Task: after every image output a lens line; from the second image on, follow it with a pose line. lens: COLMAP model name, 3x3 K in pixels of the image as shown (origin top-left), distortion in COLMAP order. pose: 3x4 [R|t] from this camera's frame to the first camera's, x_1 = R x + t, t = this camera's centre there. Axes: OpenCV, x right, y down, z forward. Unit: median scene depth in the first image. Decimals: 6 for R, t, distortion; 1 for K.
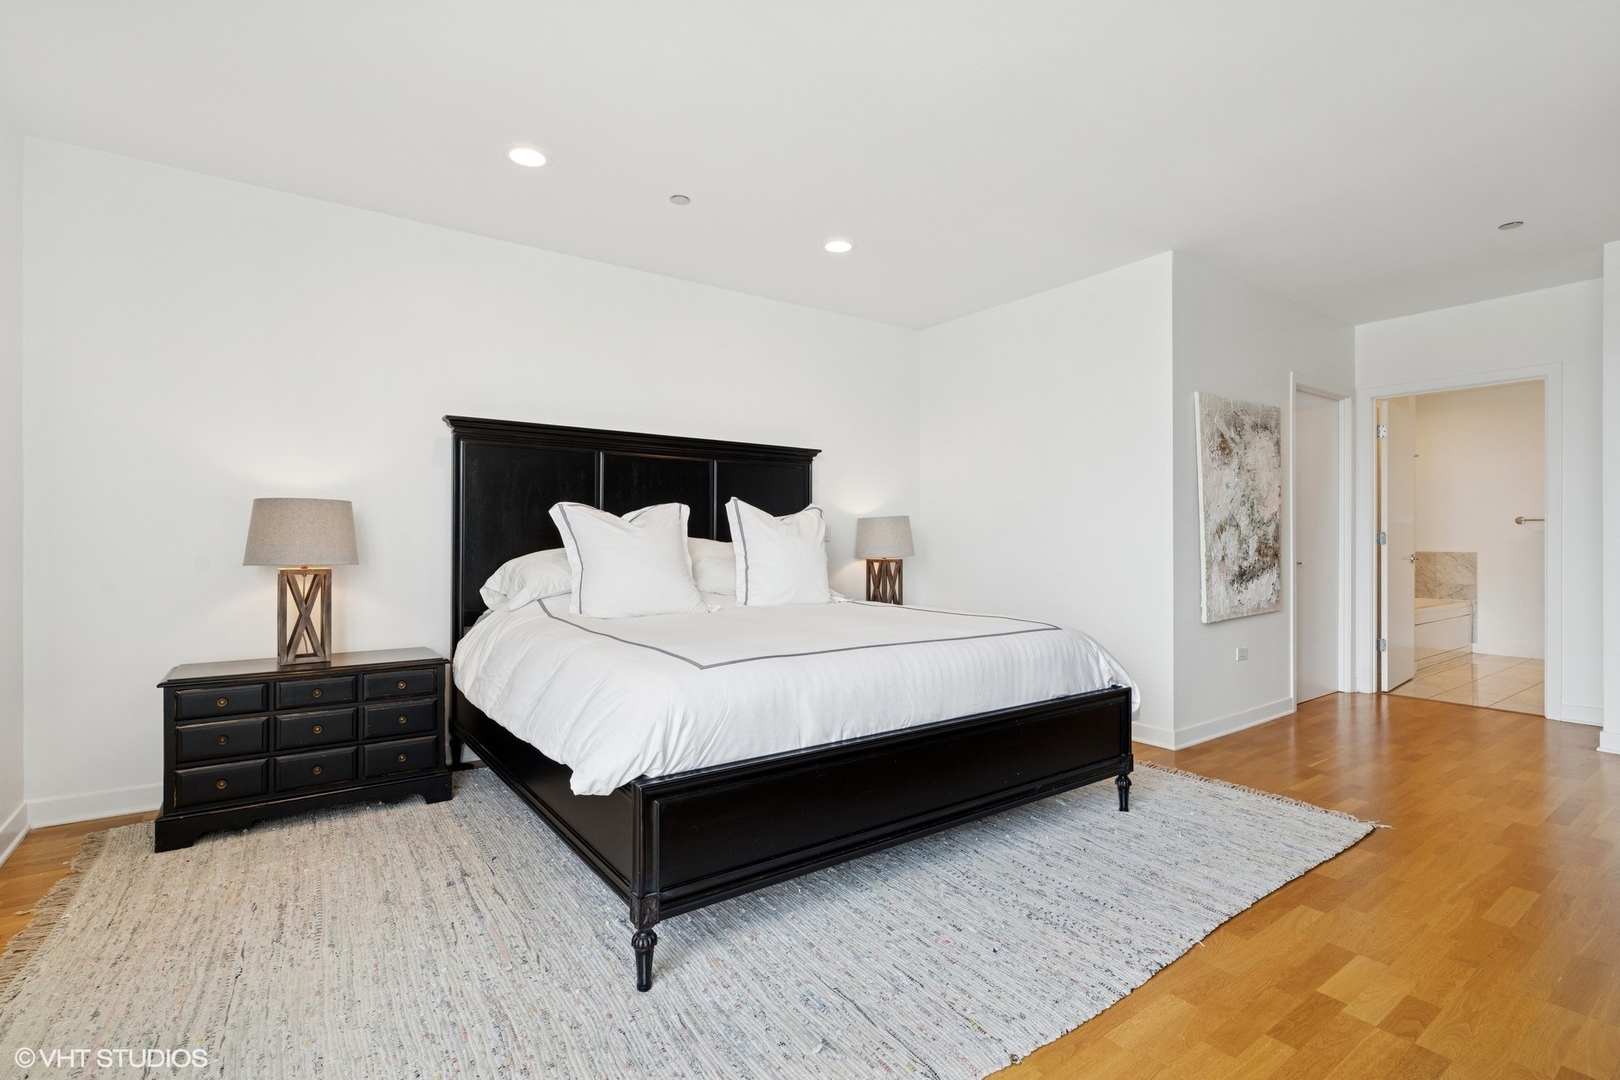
lens RADIAL K [[744.4, 0, 801.3], [0, 744.4, 530.3], [0, 0, 1]] dist [0.000638, 0.000000]
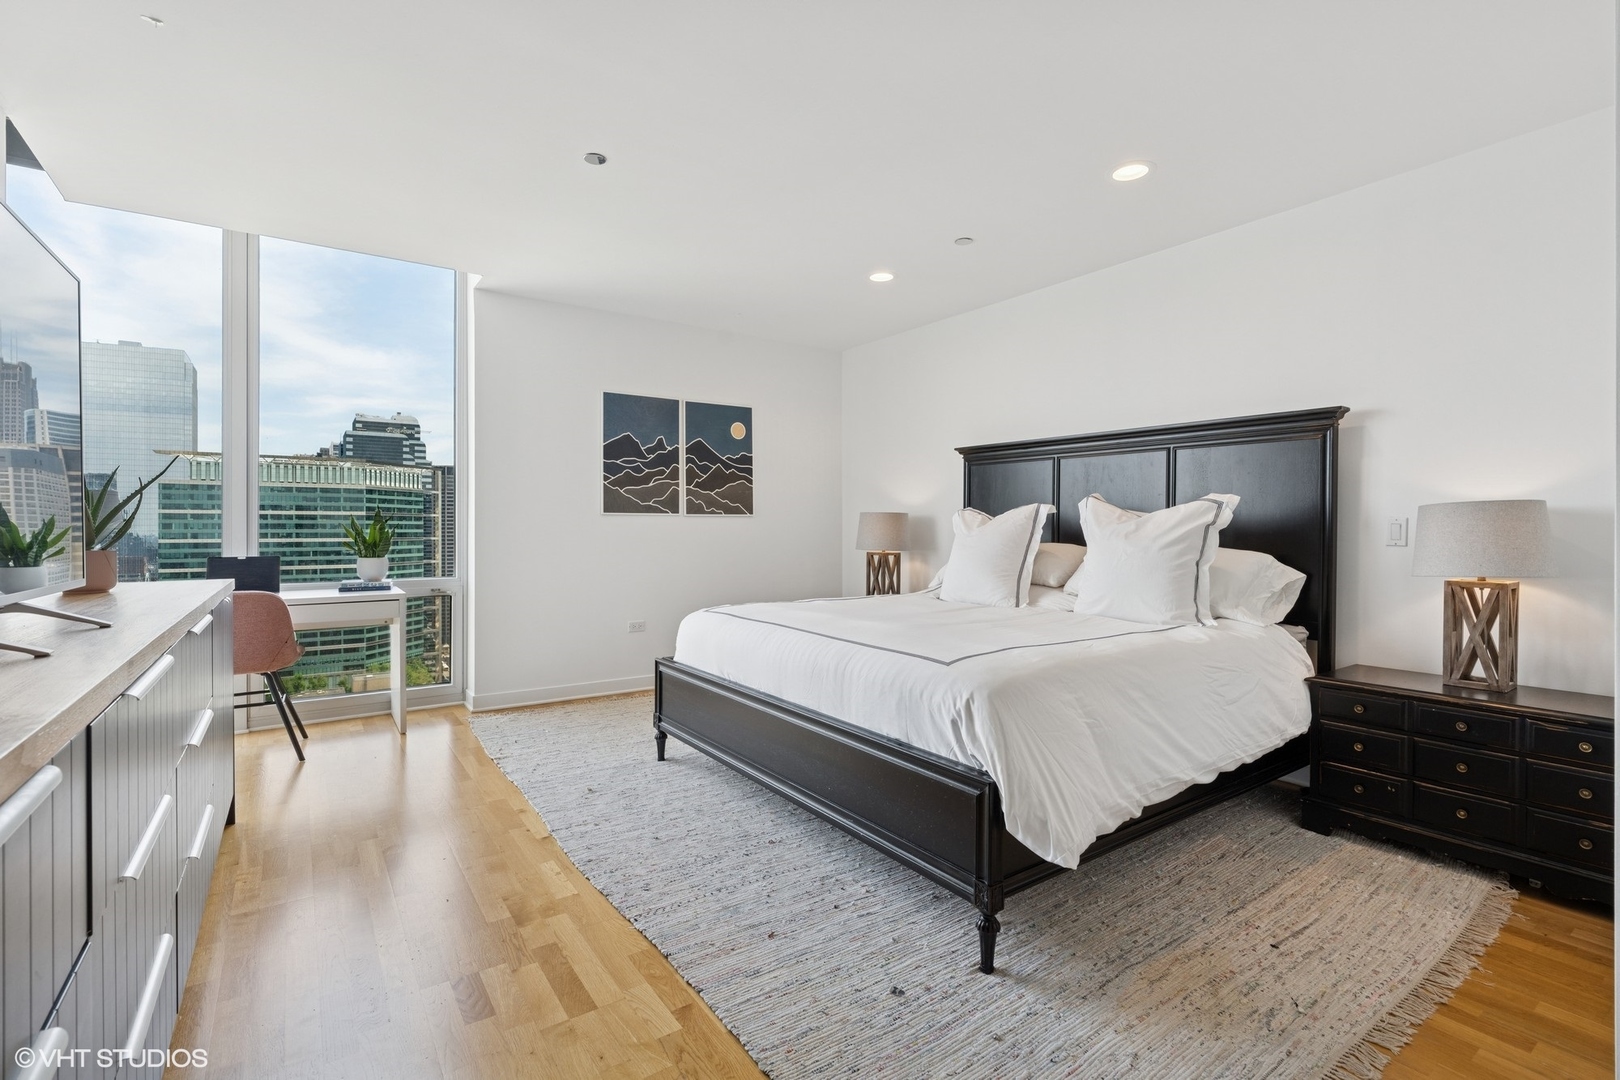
lens RADIAL K [[744.4, 0, 800.3], [0, 744.4, 540.4], [0, 0, 1]] dist [0.000638, 0.000000]
pose [[-0.010616, 0.007357, -0.999917, 1.110325], [-0.008544, 0.999936, 0.007448, 0.017940], [0.999907, 0.008622, -0.010552, 0.894797]]
